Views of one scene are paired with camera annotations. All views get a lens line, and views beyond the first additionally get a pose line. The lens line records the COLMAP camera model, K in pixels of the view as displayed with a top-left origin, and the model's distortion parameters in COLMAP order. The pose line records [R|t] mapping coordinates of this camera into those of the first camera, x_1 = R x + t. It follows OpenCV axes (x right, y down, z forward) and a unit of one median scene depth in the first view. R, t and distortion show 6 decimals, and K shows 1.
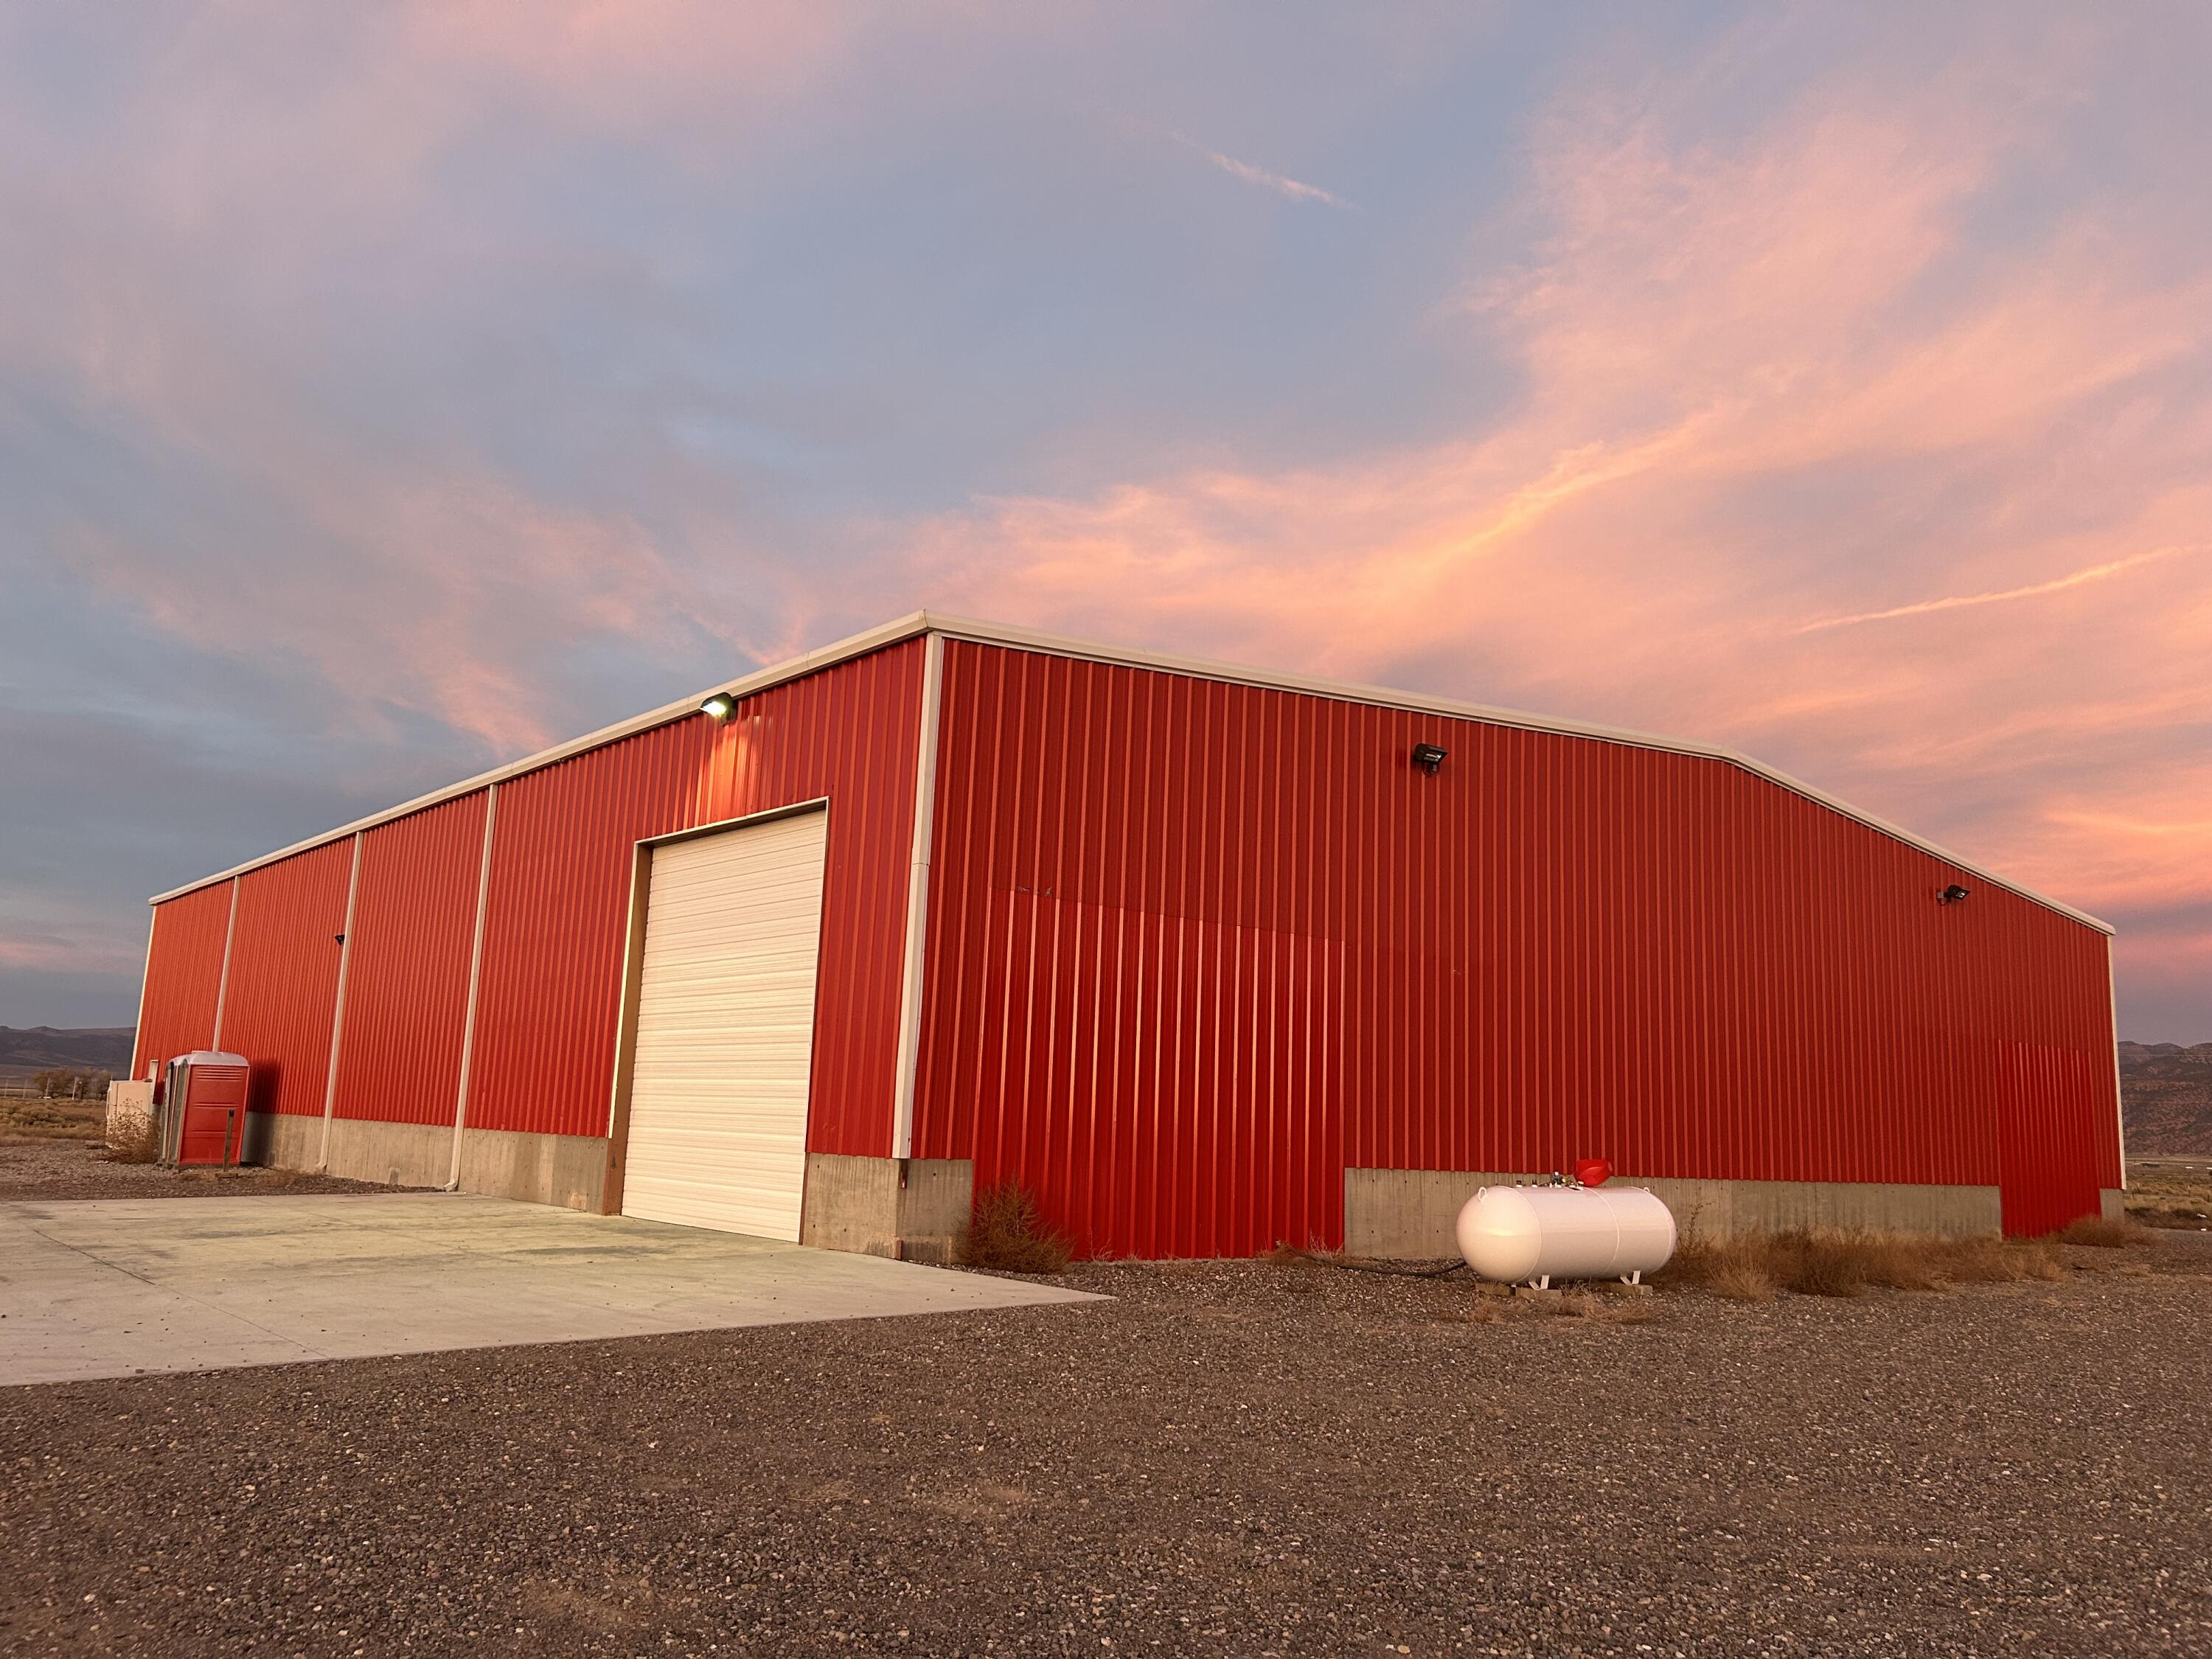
lens RADIAL K [[1681.7, 0, 1112.3], [0, 1681.7, 829.2], [0, 0, 1]] dist [0.065228, -0.063018]
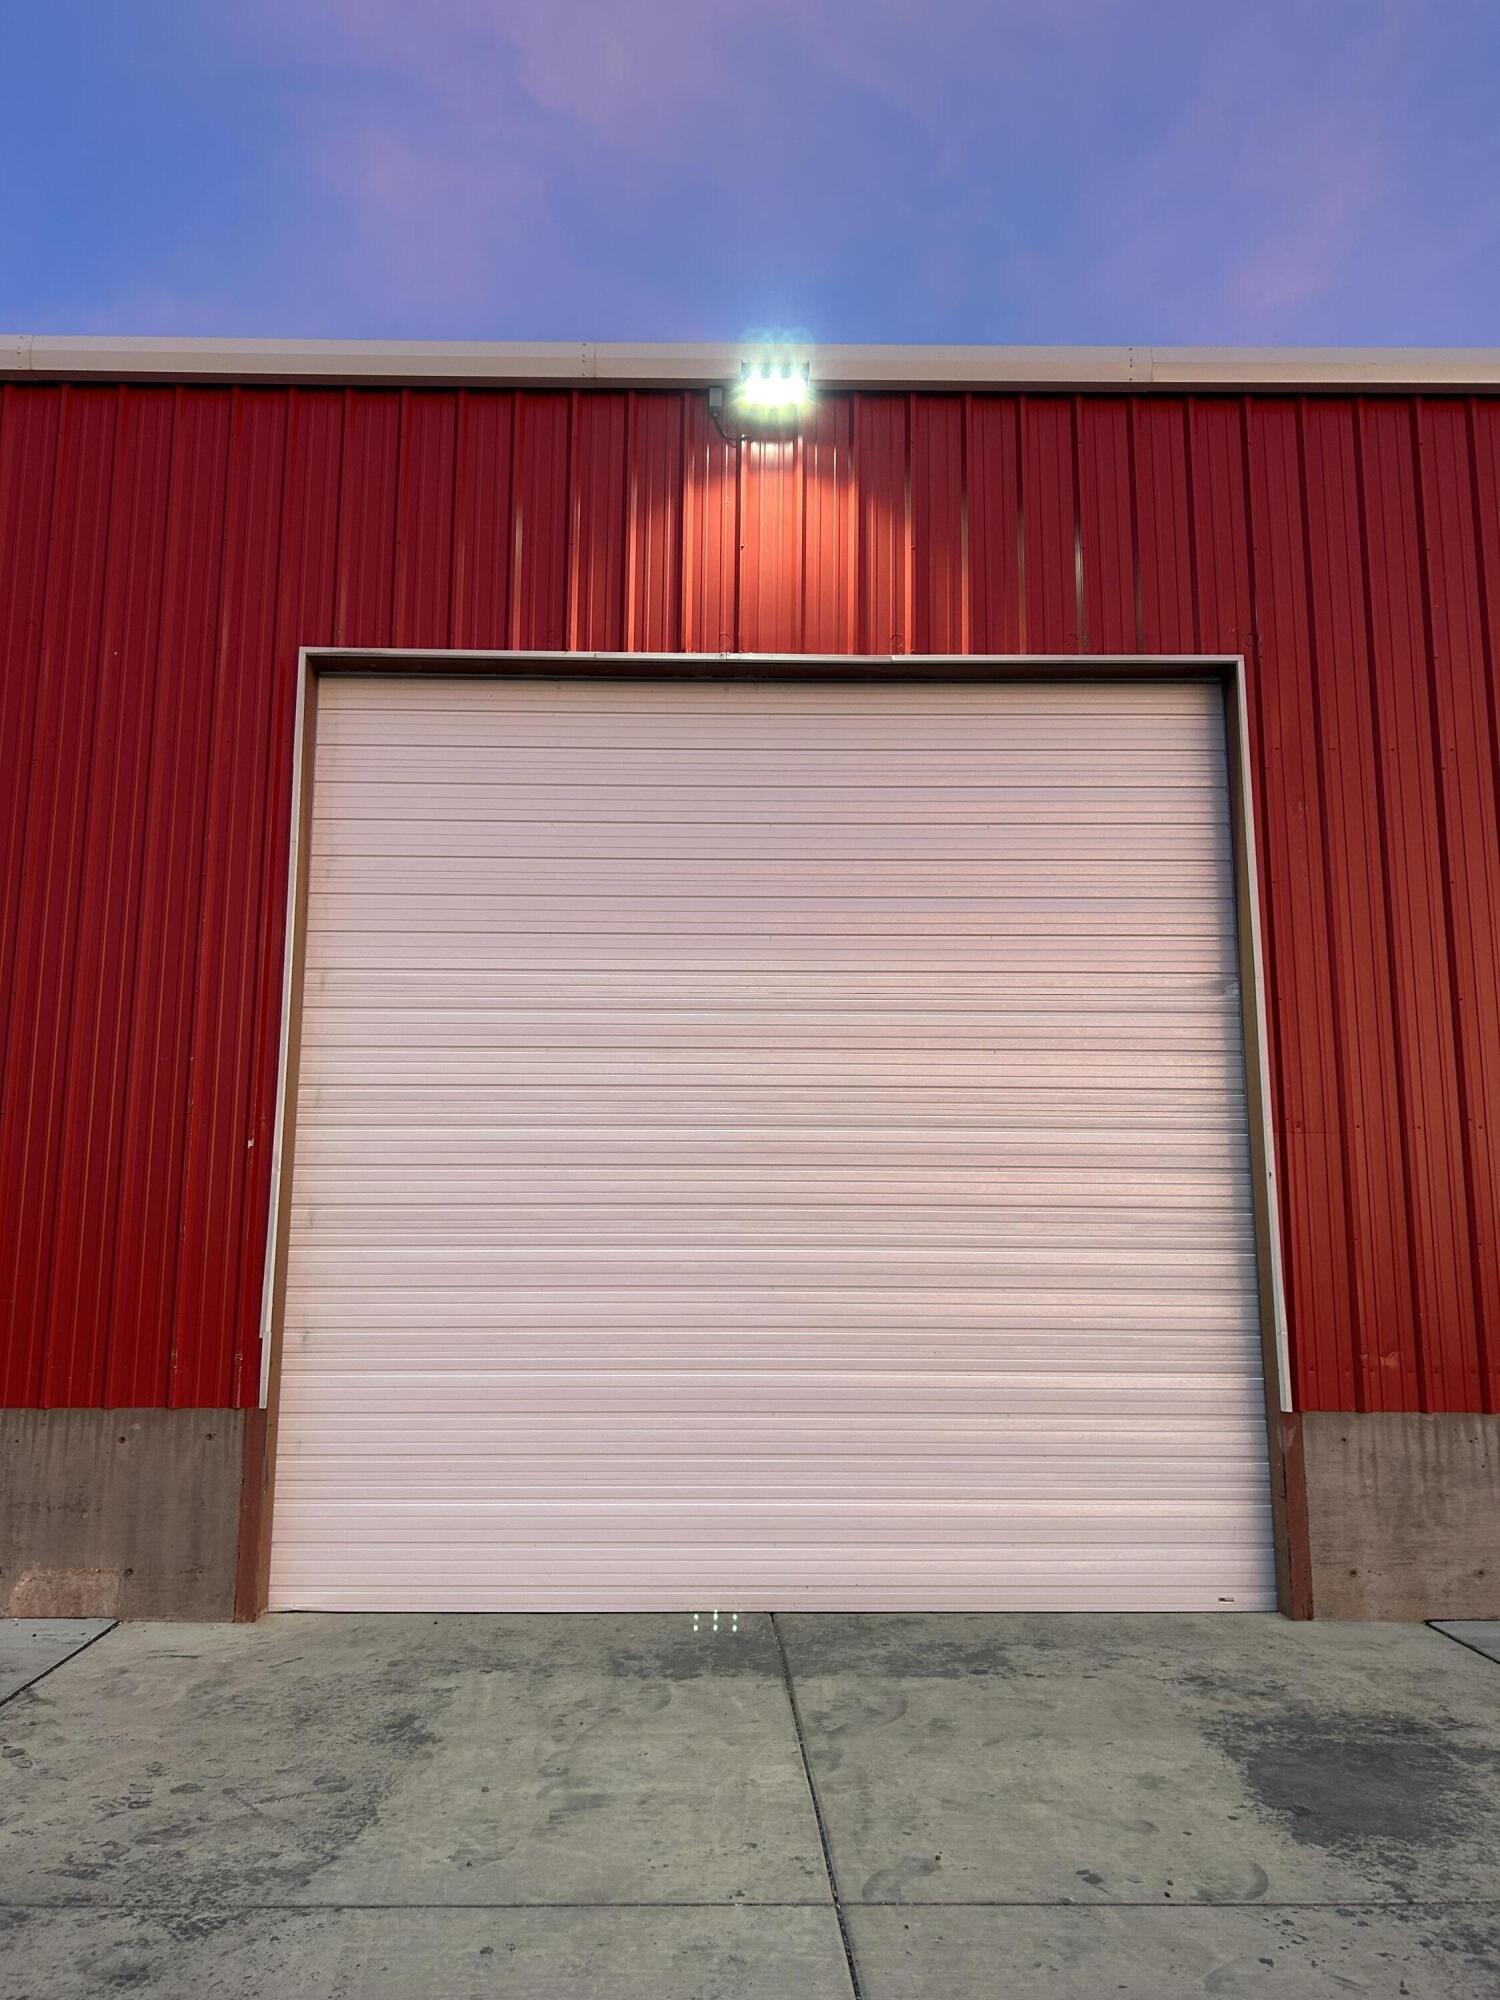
lens RADIAL K [[1520.5, 0, 748.9], [0, 1520.5, 1011.0], [0, 0, 1]] dist [0.065228, -0.063018]
pose [[0.632727, 0.101499, 0.767694, -0.541721], [-0.112411, 0.992911, -0.038627, 0.105167], [-0.766172, -0.061857, 0.639651, 0.768324]]
